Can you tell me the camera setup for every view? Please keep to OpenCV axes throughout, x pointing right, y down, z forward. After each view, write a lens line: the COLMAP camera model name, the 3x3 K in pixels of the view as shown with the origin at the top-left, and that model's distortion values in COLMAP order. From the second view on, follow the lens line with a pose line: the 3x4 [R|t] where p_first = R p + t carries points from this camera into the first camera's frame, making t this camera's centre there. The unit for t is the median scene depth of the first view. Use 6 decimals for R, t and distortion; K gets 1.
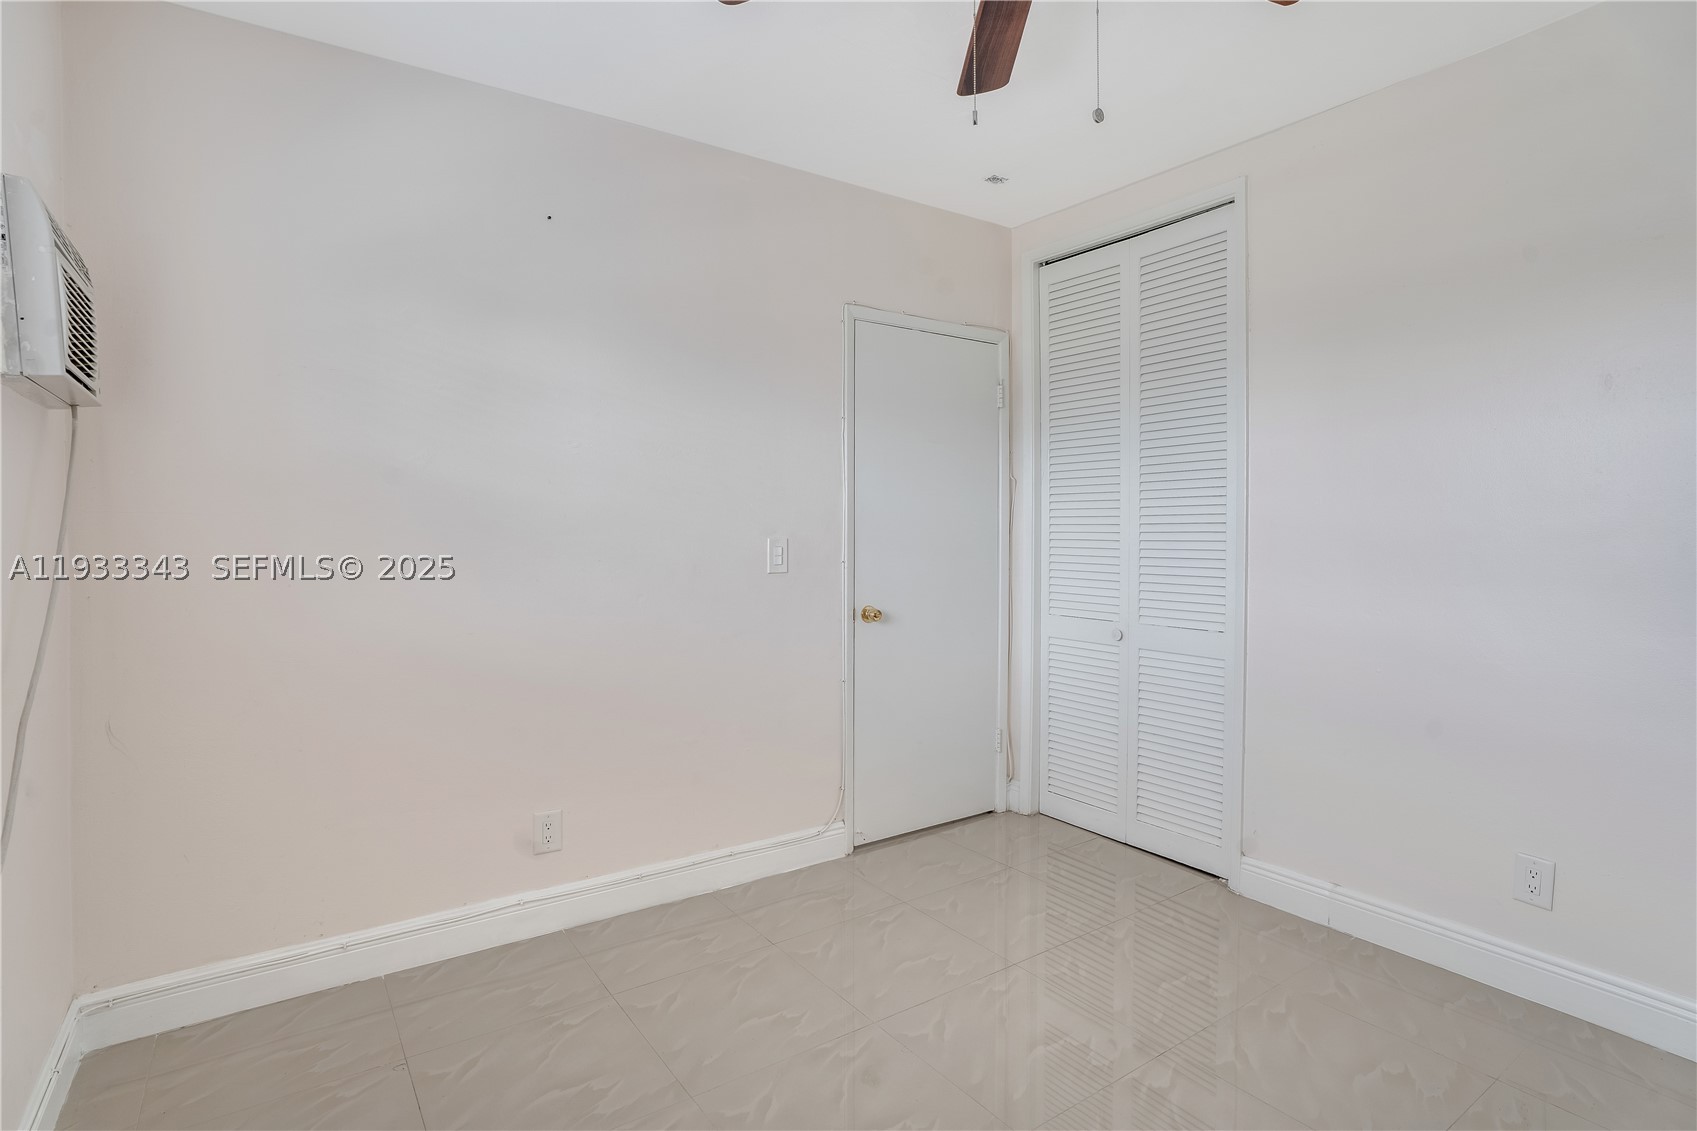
lens RADIAL K [[849.4, 0, 848.0], [0, 849.4, 531.7], [0, 0, 1]] dist [-0.054487, 0.017704]
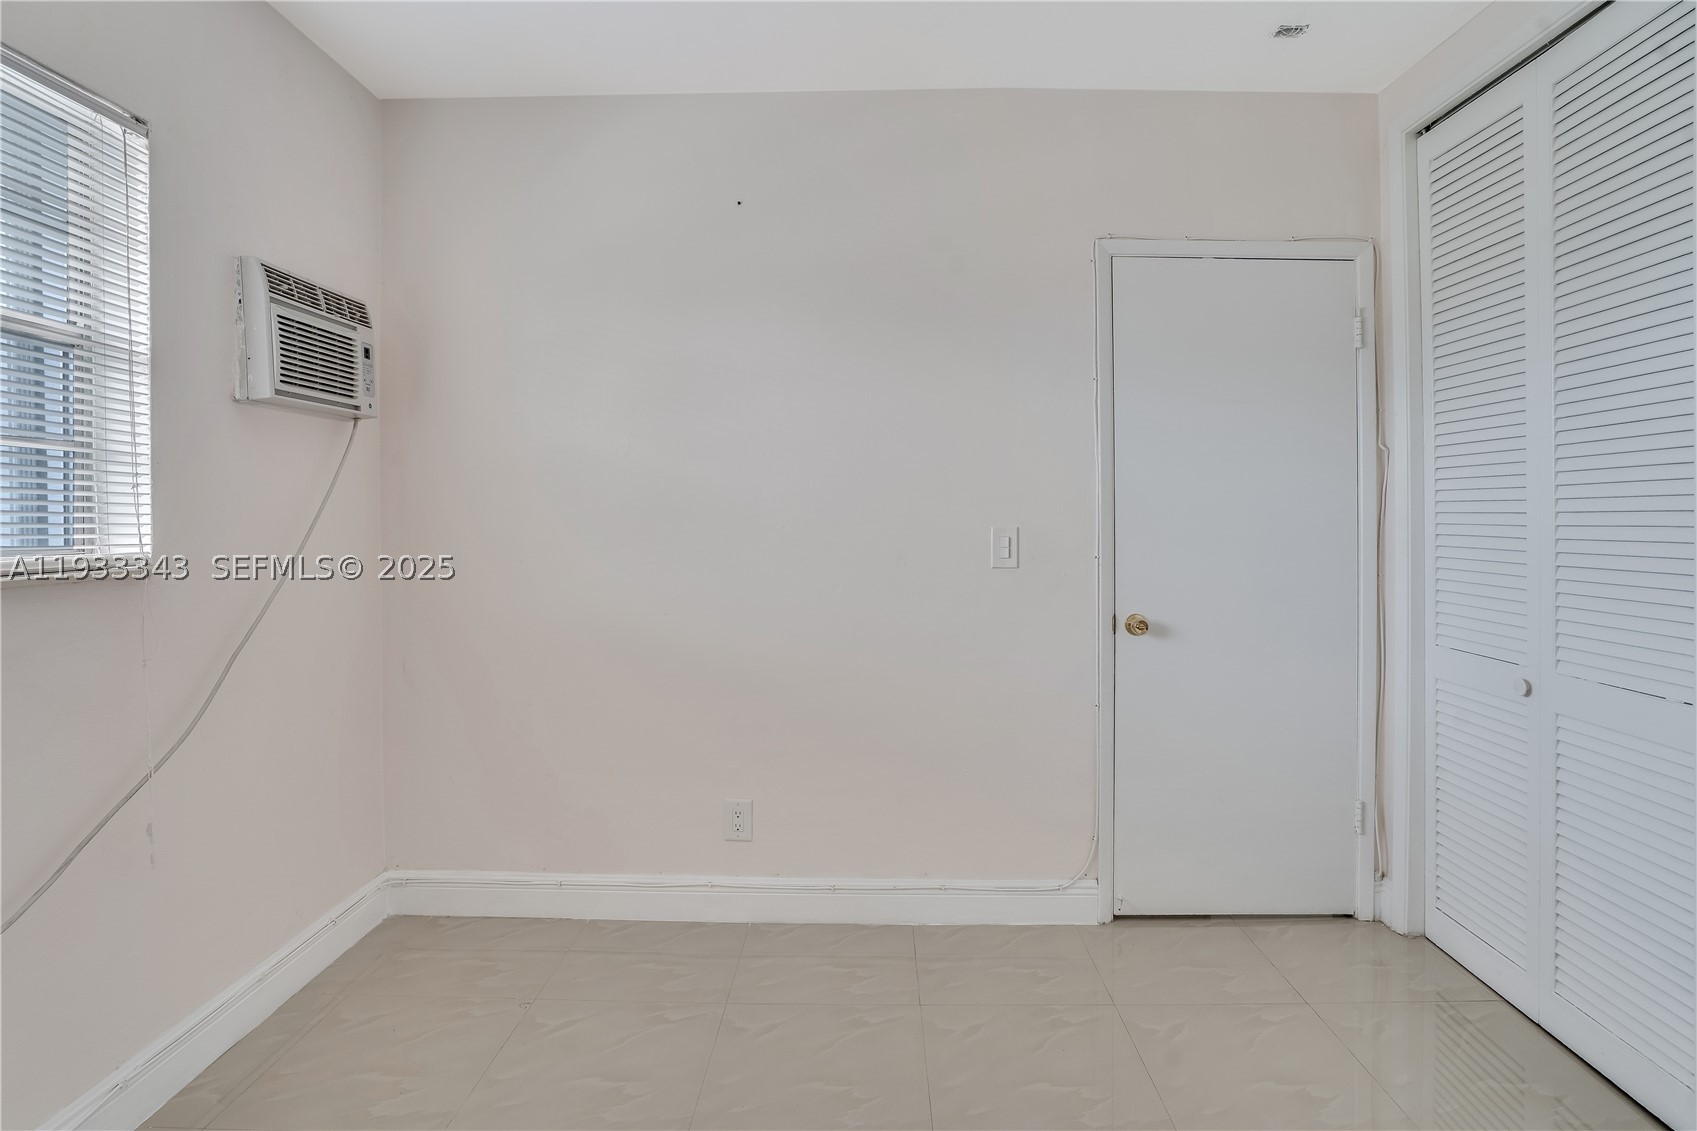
lens RADIAL K [[868.5, 0, 850.1], [0, 868.5, 505.7], [0, 0, 1]] dist [-0.057871, 0.017840]
pose [[0.813840, -0.001037, -0.581089, 0.275224], [-0.007785, 0.999889, -0.012689, -0.001850], [0.581037, 0.014851, 0.813741, 0.192538]]
